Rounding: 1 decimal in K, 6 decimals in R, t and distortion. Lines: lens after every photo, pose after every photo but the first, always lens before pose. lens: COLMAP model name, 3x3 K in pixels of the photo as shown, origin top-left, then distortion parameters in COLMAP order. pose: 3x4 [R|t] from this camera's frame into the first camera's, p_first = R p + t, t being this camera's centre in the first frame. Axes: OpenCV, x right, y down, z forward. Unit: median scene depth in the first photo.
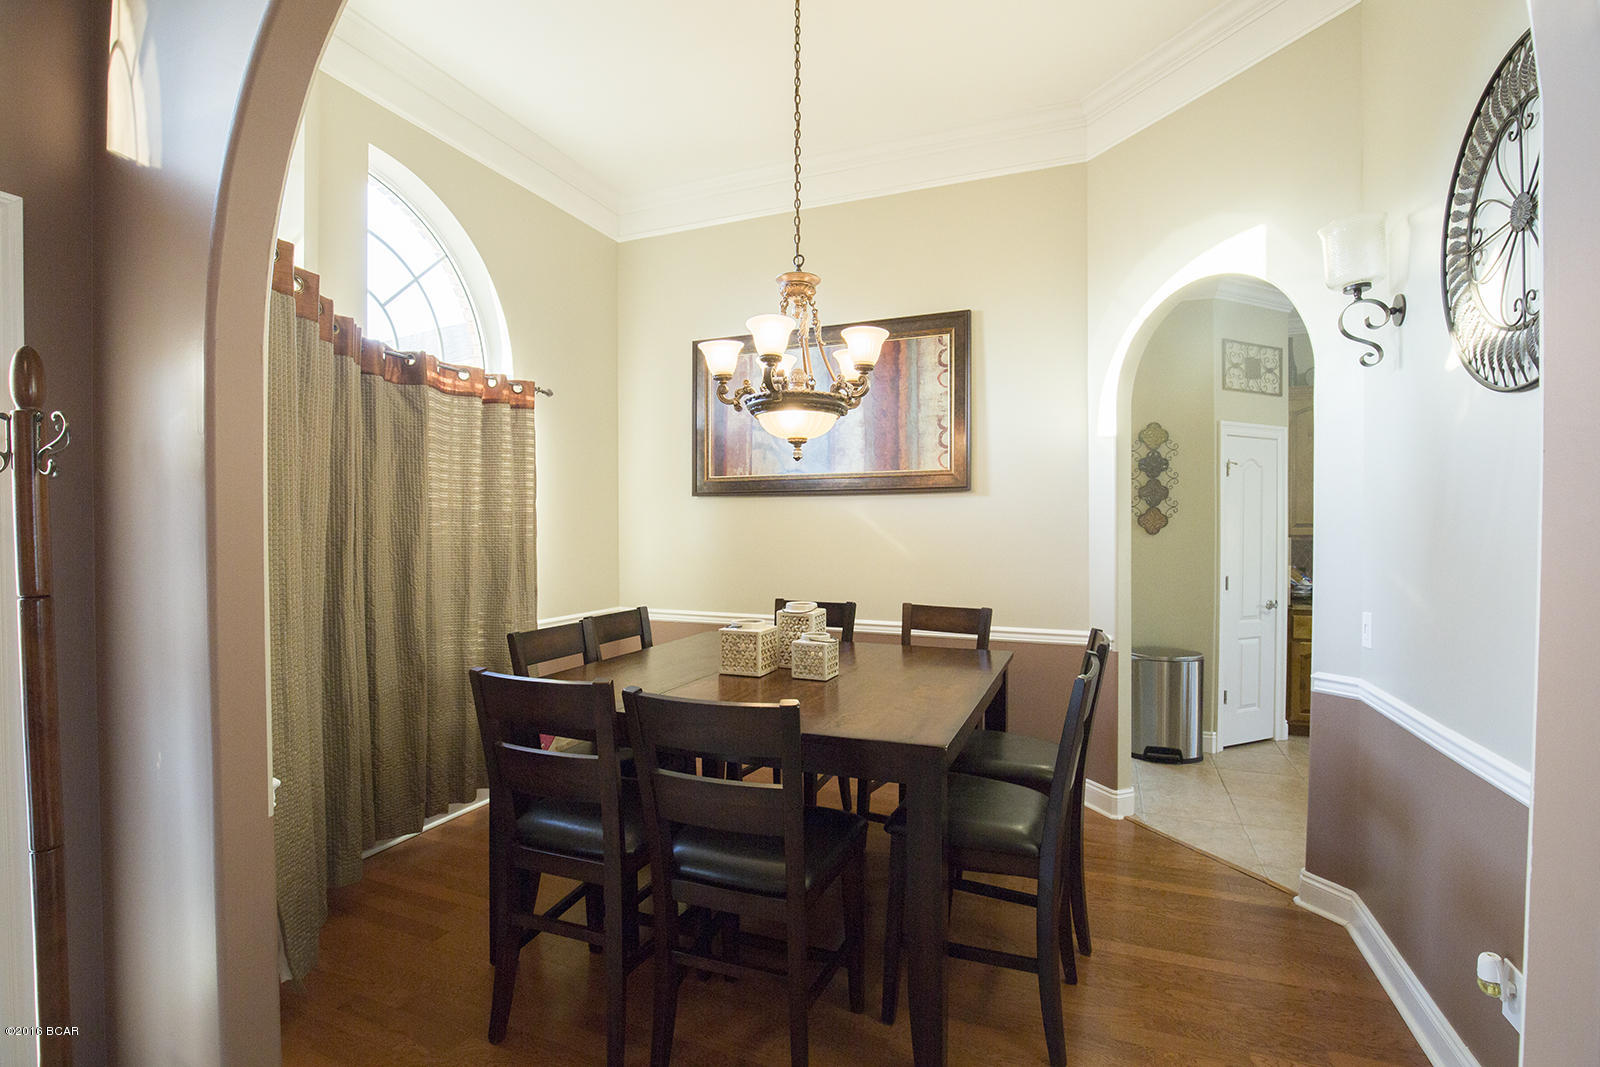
lens RADIAL K [[733.3, 0, 794.6], [0, 733.3, 535.6], [0, 0, 1]] dist [-0.036306, 0.004131]
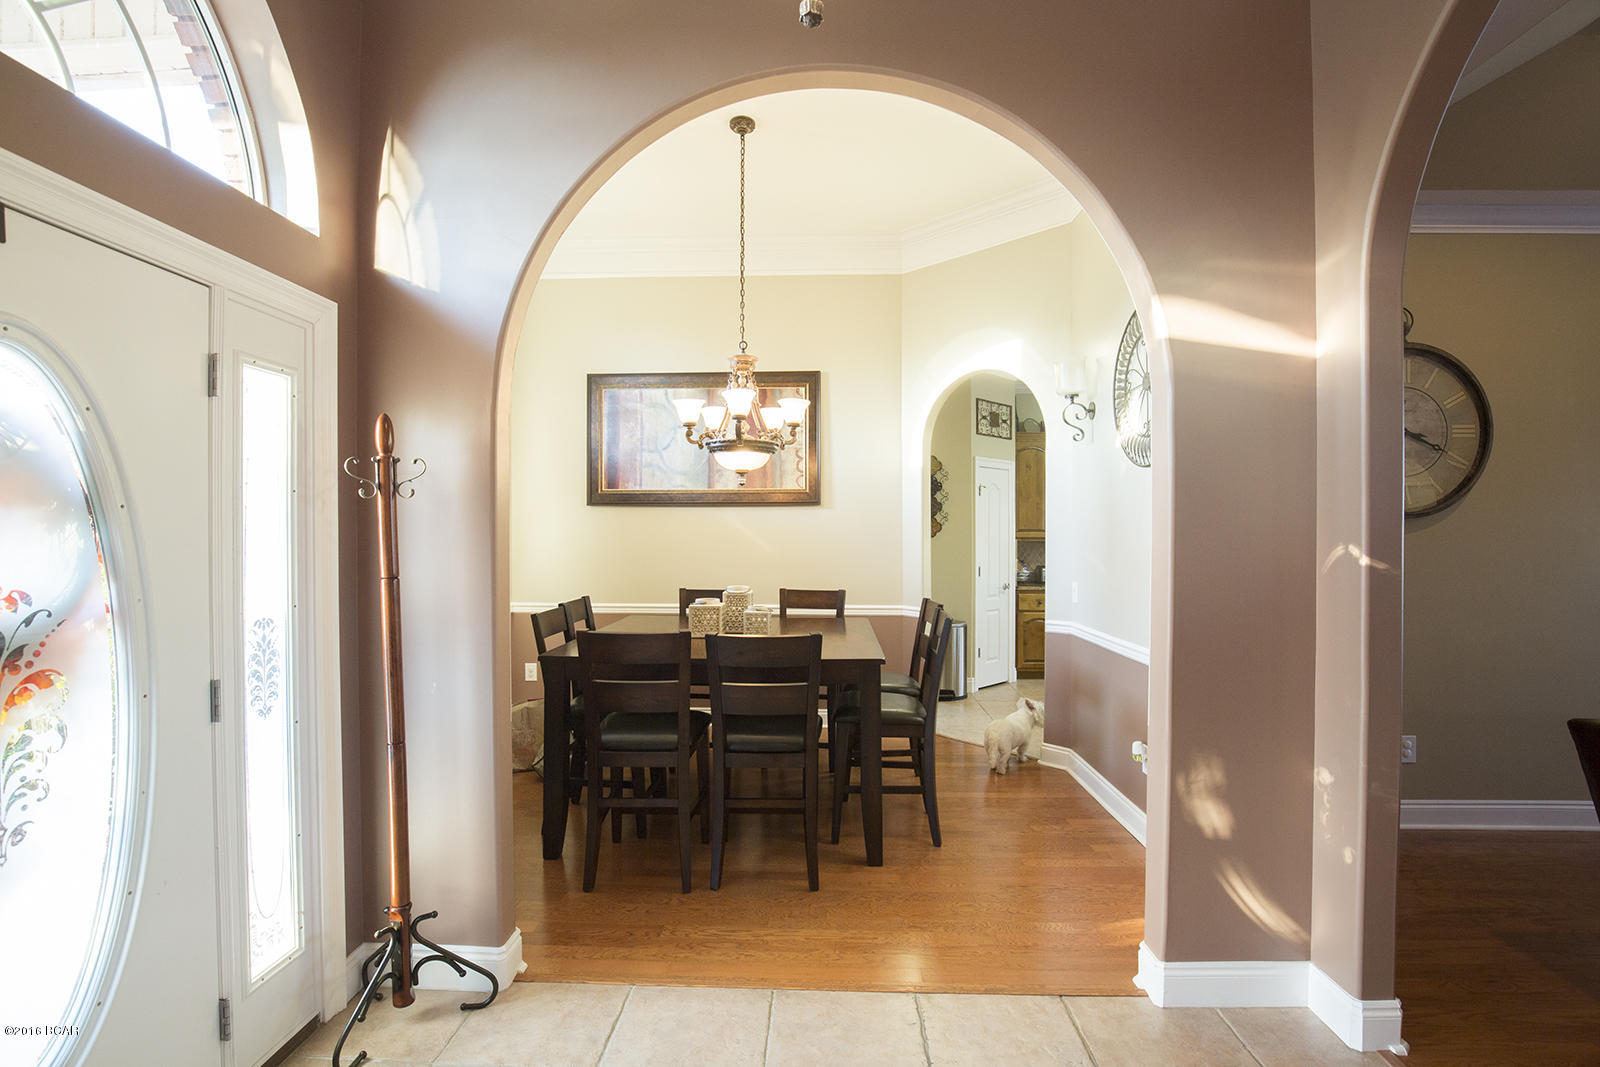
lens RADIAL K [[733.3, 0, 800.6], [0, 733.3, 535.7], [0, 0, 1]] dist [-0.036306, 0.004131]
pose [[0.938962, -0.001762, 0.344017, -0.267886], [0.003596, 0.999983, -0.004691, 0.001557], [-0.344003, 0.005641, 0.938952, -0.264636]]
